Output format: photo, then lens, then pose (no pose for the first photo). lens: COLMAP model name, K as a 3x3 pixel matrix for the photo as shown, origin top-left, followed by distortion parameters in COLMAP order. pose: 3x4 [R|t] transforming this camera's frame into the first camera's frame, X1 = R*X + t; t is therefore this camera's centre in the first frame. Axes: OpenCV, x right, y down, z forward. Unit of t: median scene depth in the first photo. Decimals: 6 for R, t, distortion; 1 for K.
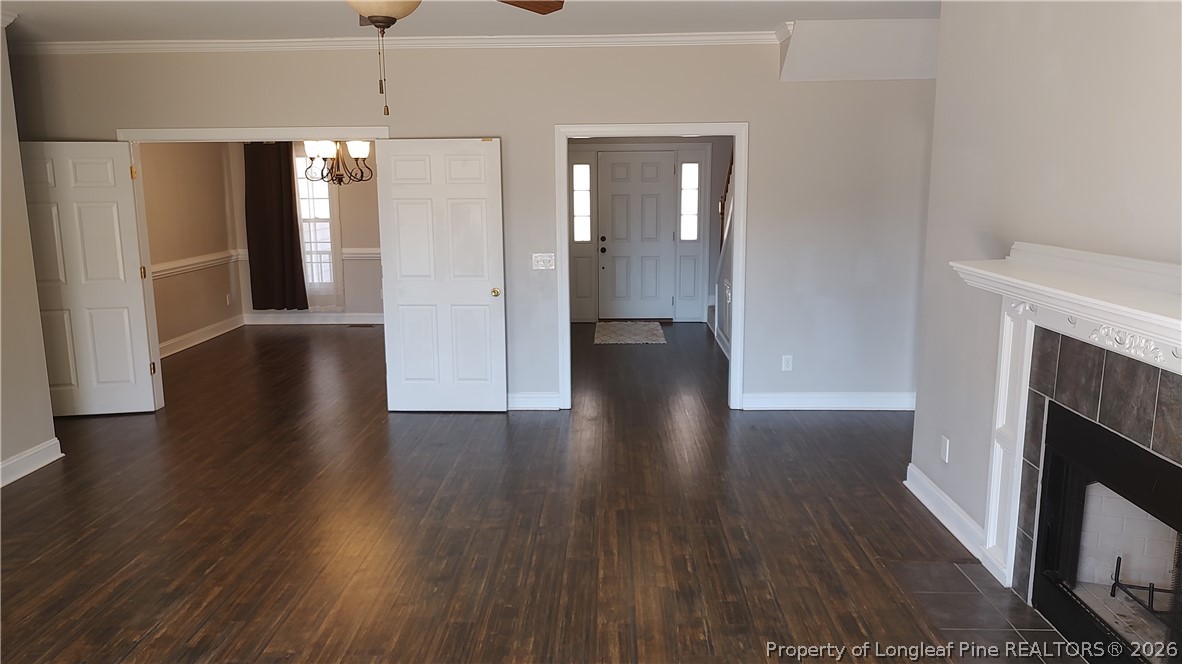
lens RADIAL K [[847.0, 0, 592.3], [0, 847.0, 330.8], [0, 0, 1]] dist [0.002873, 0.000845]
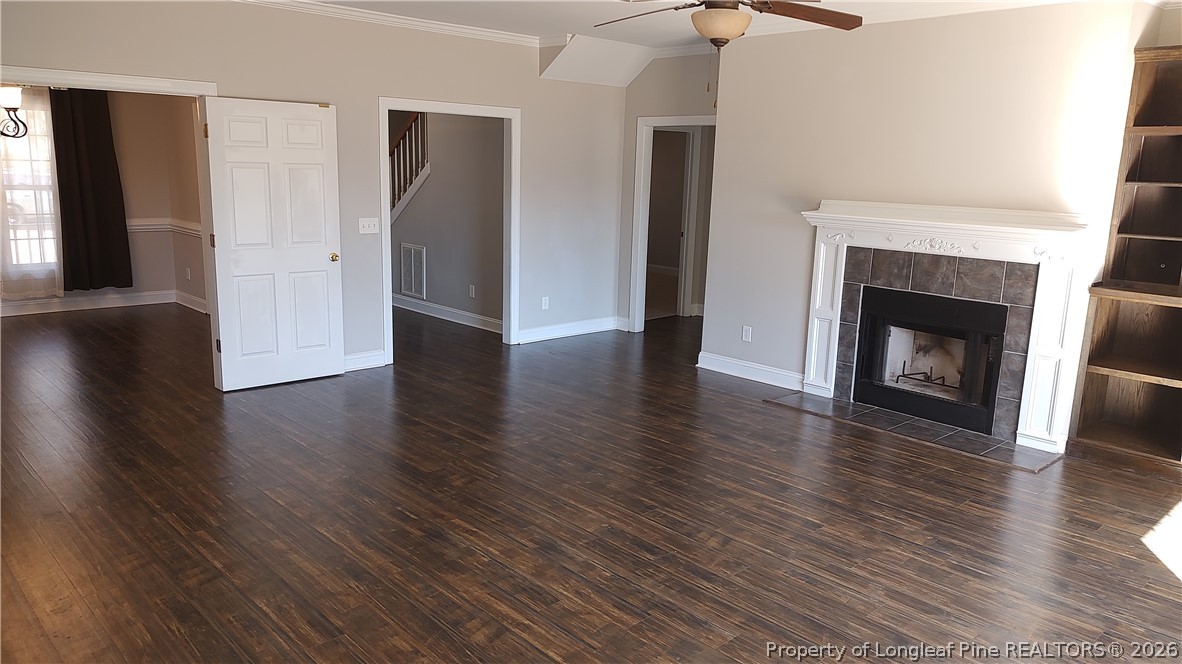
lens RADIAL K [[841.1, 0, 589.0], [0, 841.1, 332.9], [0, 0, 1]] dist [0.047045, -0.055350]
pose [[0.710101, -0.111932, 0.695146, -1.070251], [0.089891, 0.993616, 0.068167, 0.005049], [-0.698338, 0.014082, 0.715629, 0.099954]]
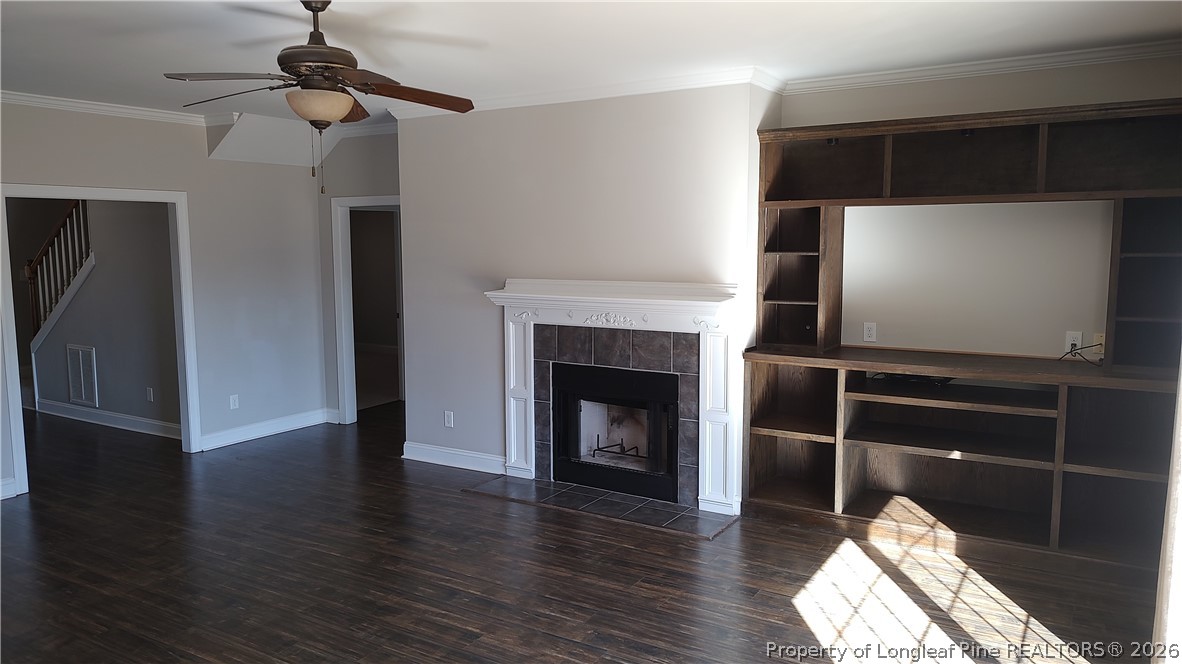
lens RADIAL K [[841.1, 0, 589.0], [0, 841.1, 332.9], [0, 0, 1]] dist [0.047045, -0.055350]
pose [[0.504231, -0.093079, 0.858538, -0.886087], [0.153112, 0.988059, 0.017196, -0.000073], [-0.849887, 0.122782, 0.512462, 0.000717]]
